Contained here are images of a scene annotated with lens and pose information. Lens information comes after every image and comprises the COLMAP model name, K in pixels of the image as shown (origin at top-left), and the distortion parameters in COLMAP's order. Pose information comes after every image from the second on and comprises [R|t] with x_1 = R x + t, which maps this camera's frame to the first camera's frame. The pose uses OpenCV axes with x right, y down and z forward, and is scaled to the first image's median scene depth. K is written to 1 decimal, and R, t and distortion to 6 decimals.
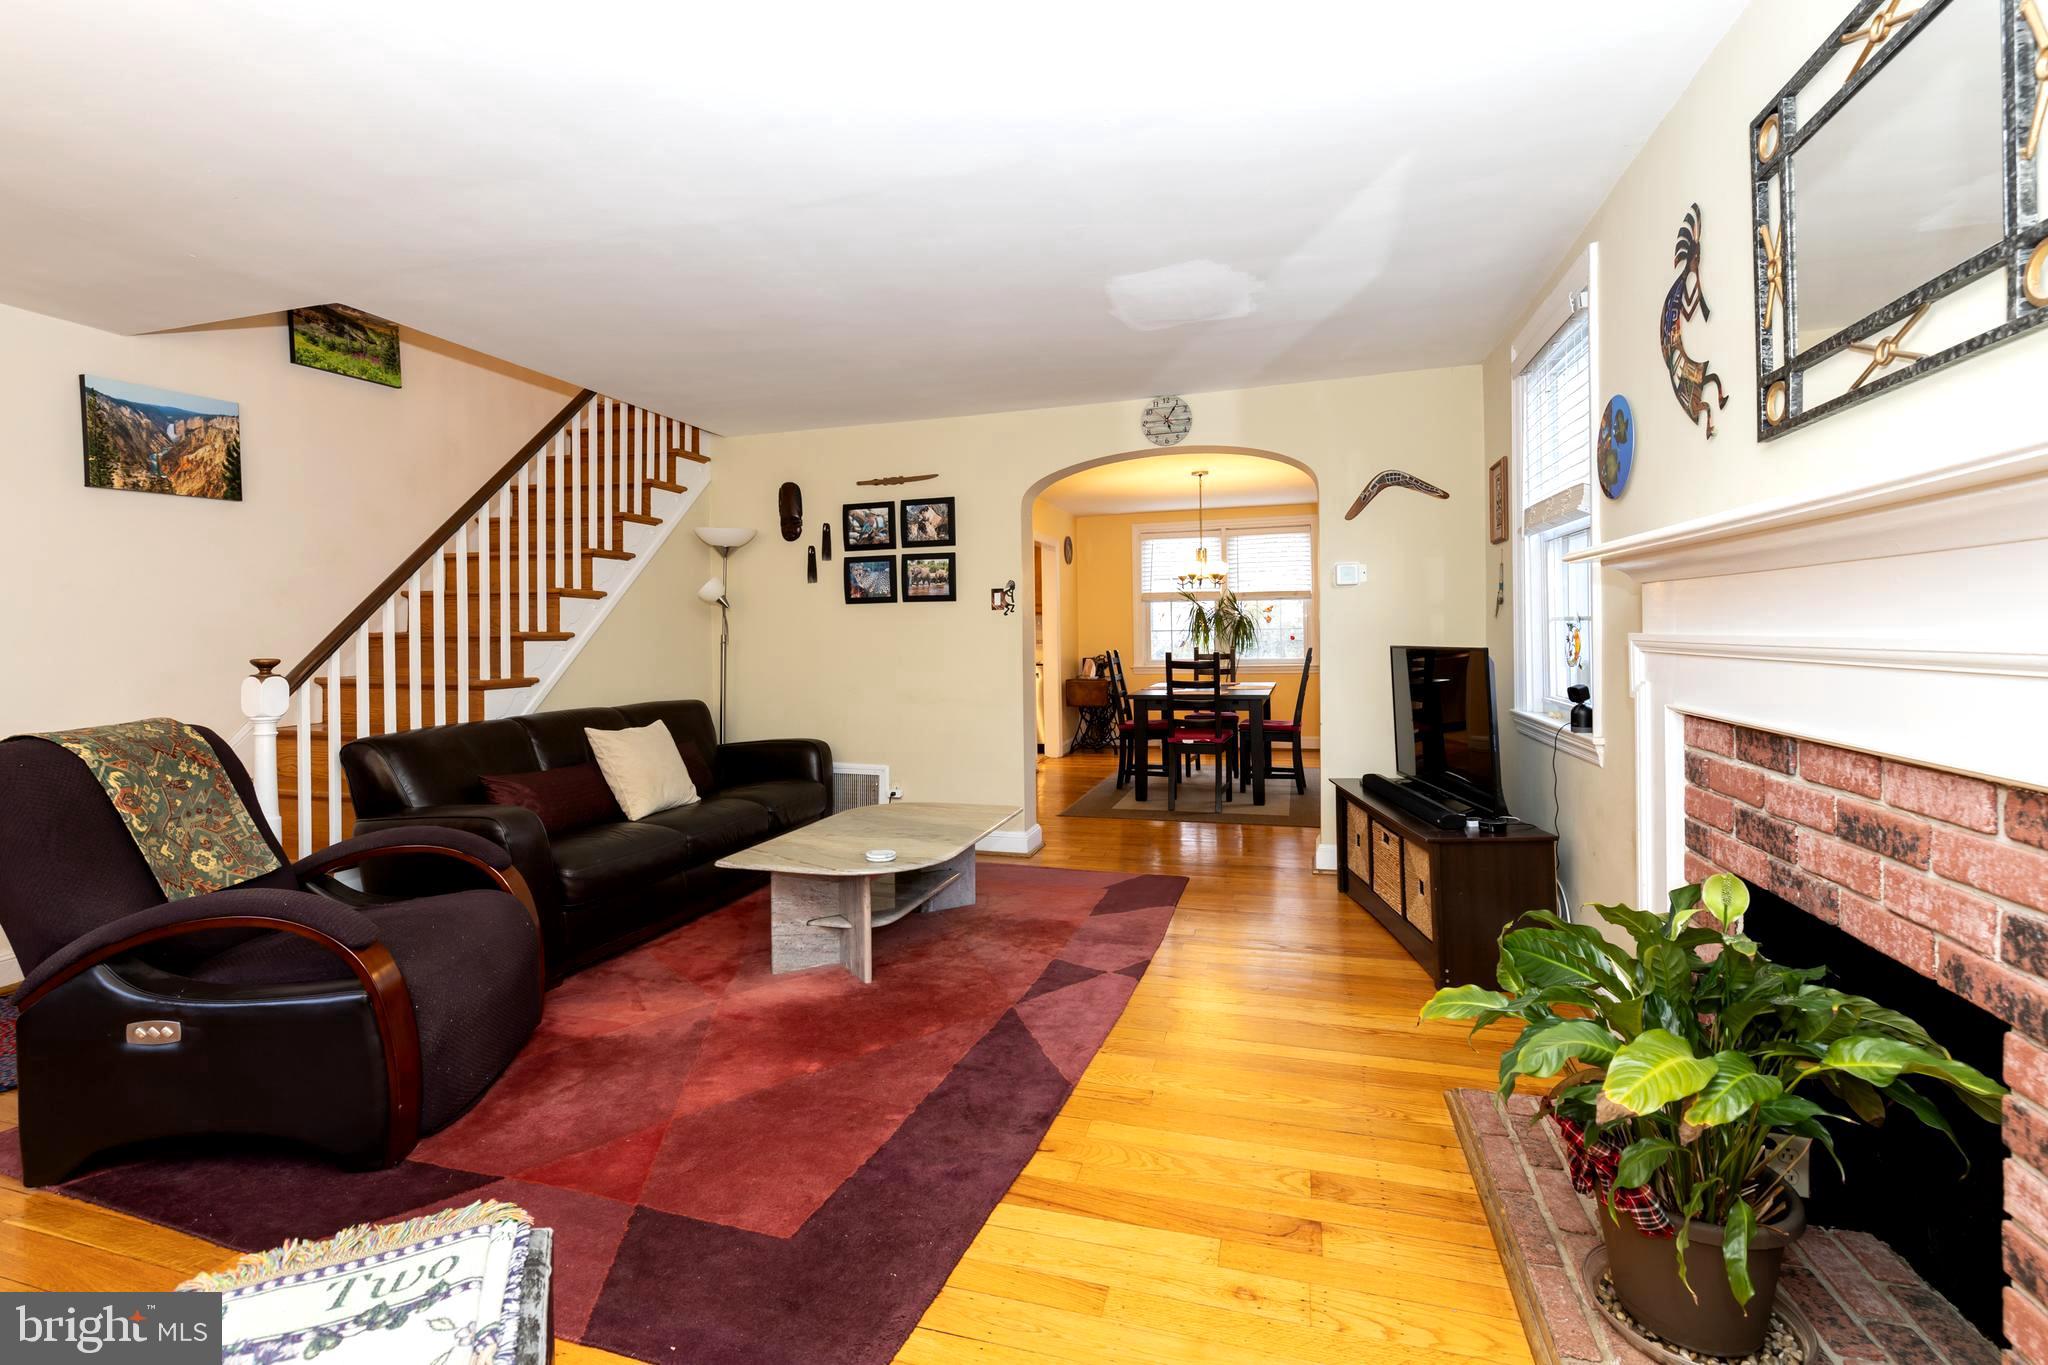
lens RADIAL K [[848.0, 0, 1022.5], [0, 848.0, 636.0], [0, 0, 1]] dist [0.000740, -0.000277]
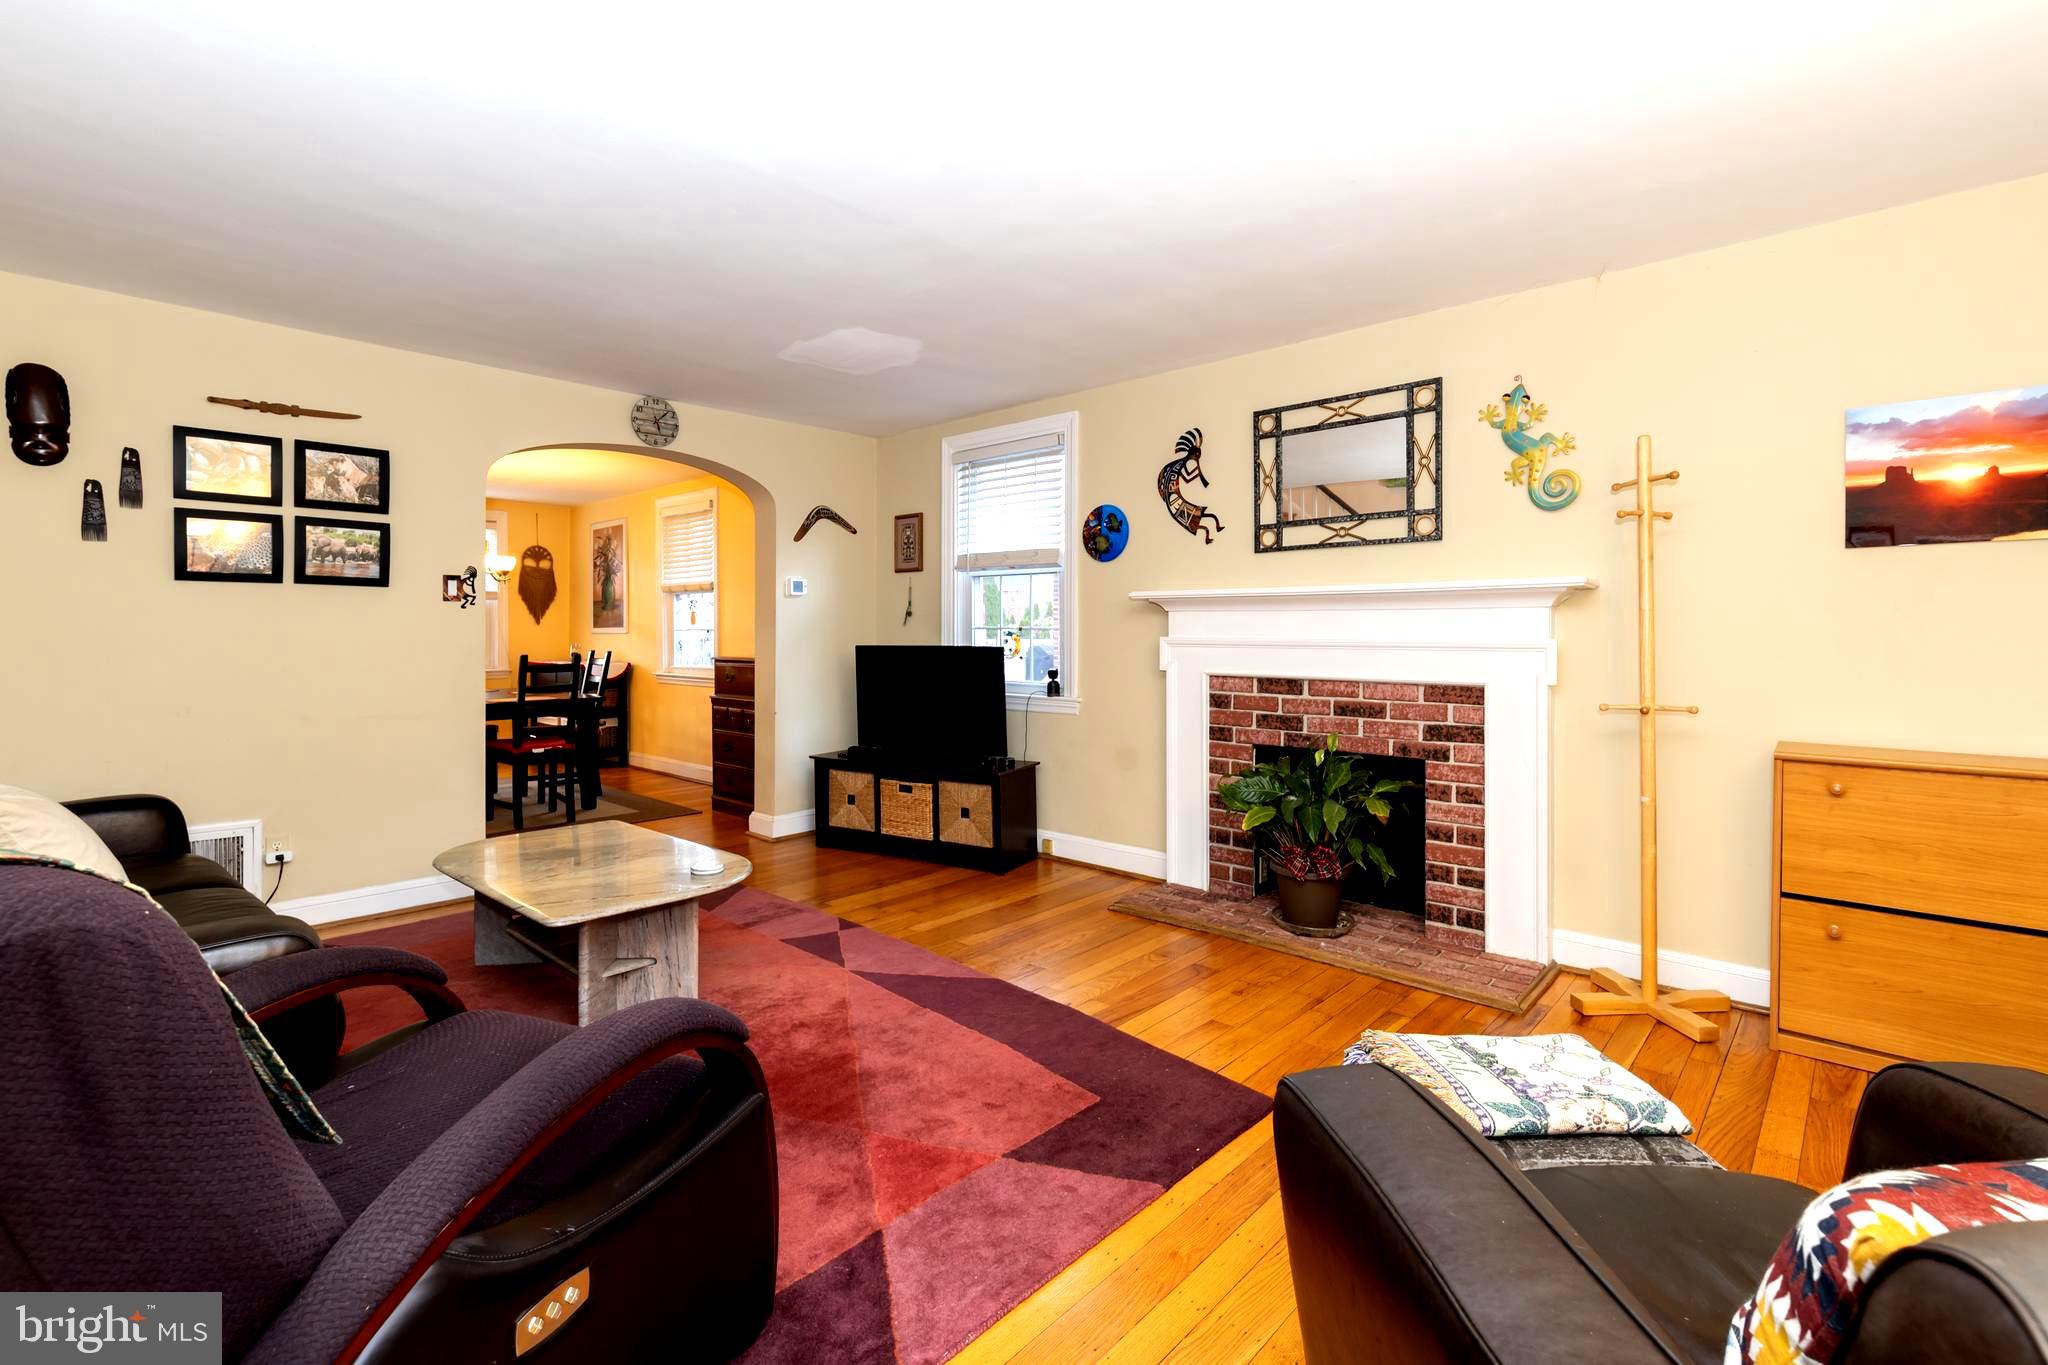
lens RADIAL K [[887.3, 0, 913.5], [0, 887.3, 632.9], [0, 0, 1]] dist [0.001210, 0.000032]
pose [[0.513893, 0.017126, 0.857683, -0.532613], [-0.006998, 0.999851, -0.015772, 0.009662], [-0.857826, 0.002103, 0.513936, 0.185243]]
